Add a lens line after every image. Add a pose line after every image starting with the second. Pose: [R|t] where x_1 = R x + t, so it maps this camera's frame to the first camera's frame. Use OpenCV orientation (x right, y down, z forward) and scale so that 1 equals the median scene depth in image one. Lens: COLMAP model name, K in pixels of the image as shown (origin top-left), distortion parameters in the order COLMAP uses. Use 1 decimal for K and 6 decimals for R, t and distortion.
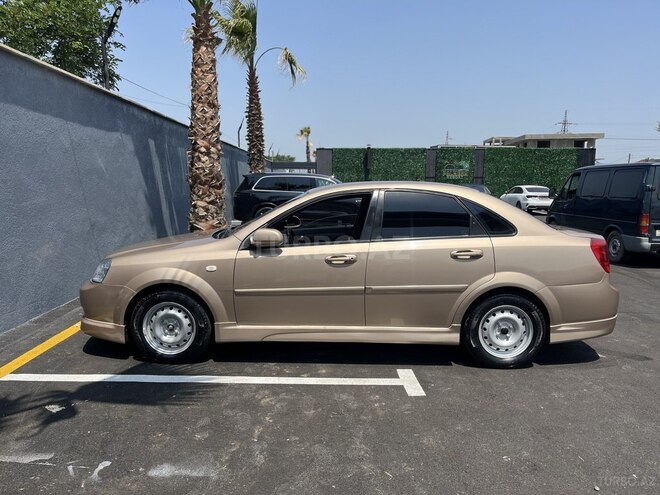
lens RADIAL K [[500.6, 0, 331.5], [0, 500.6, 246.3], [0, 0, 1]] dist [0.071209, -0.103308]
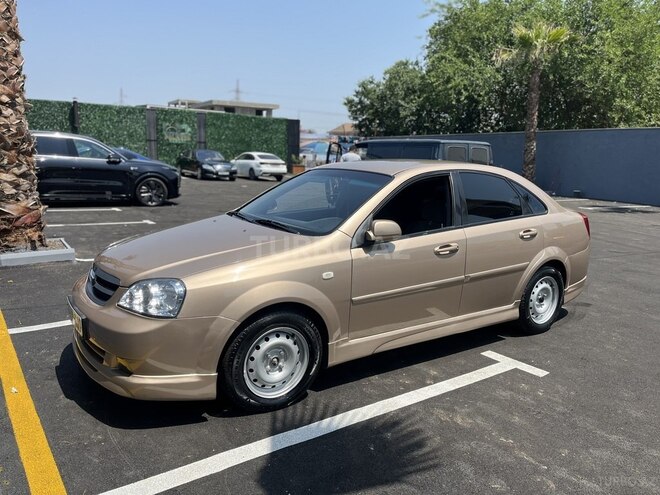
lens RADIAL K [[500.9, 0, 330.0], [0, 500.9, 247.5], [0, 0, 1]] dist [0.068401, -0.098925]
pose [[0.817326, -0.086899, 0.569584, -0.302357], [0.044593, 0.995136, 0.087835, -0.029790], [-0.574447, -0.046391, 0.817226, 0.166465]]
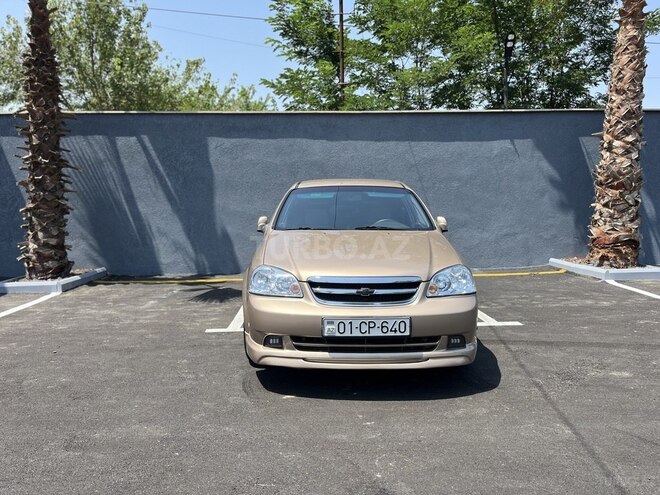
lens RADIAL K [[501.2, 0, 327.8], [0, 501.2, 250.1], [0, 0, 1]] dist [0.073088, -0.111673]
pose [[0.035664, 0.088005, -0.995481, 0.621498], [-0.108590, 0.990558, 0.083680, -0.032038], [0.993447, 0.105115, 0.044884, 0.497772]]
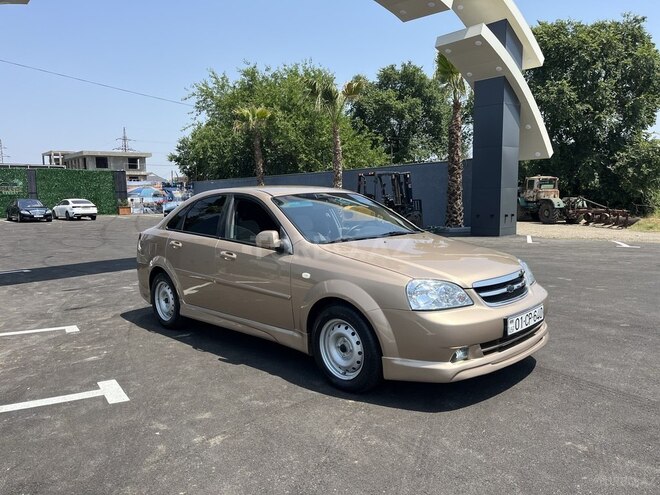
lens RADIAL K [[500.9, 0, 330.0], [0, 500.9, 247.5], [0, 0, 1]] dist [0.068401, -0.098925]
pose [[0.703167, -0.093668, 0.704828, -0.274283], [0.107659, 0.993882, 0.024676, 0.145553], [-0.702827, 0.058530, 0.708949, -1.294489]]
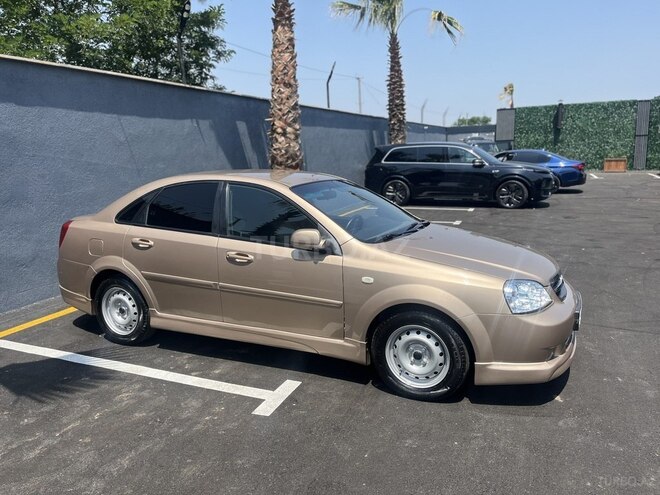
lens RADIAL K [[500.9, 0, 330.0], [0, 500.9, 247.5], [0, 0, 1]] dist [0.068401, -0.098925]
pose [[0.916057, 0.040094, -0.399040, 0.255638], [-0.011870, 0.997265, 0.072952, -0.030267], [0.400874, -0.062092, 0.914027, 0.091732]]
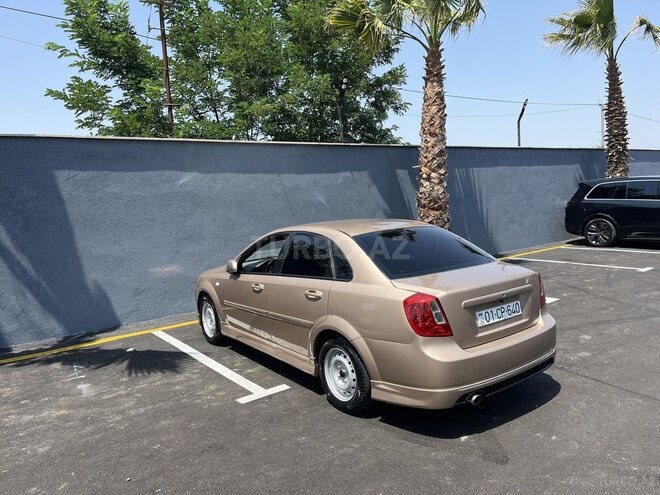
lens RADIAL K [[501.3, 0, 333.7], [0, 501.3, 250.6], [0, 0, 1]] dist [0.061027, -0.081674]
pose [[0.602368, 0.045322, -0.796931, 0.517429], [-0.038827, 0.998869, 0.027459, -0.049457], [0.797274, 0.014402, 0.603446, 0.168828]]
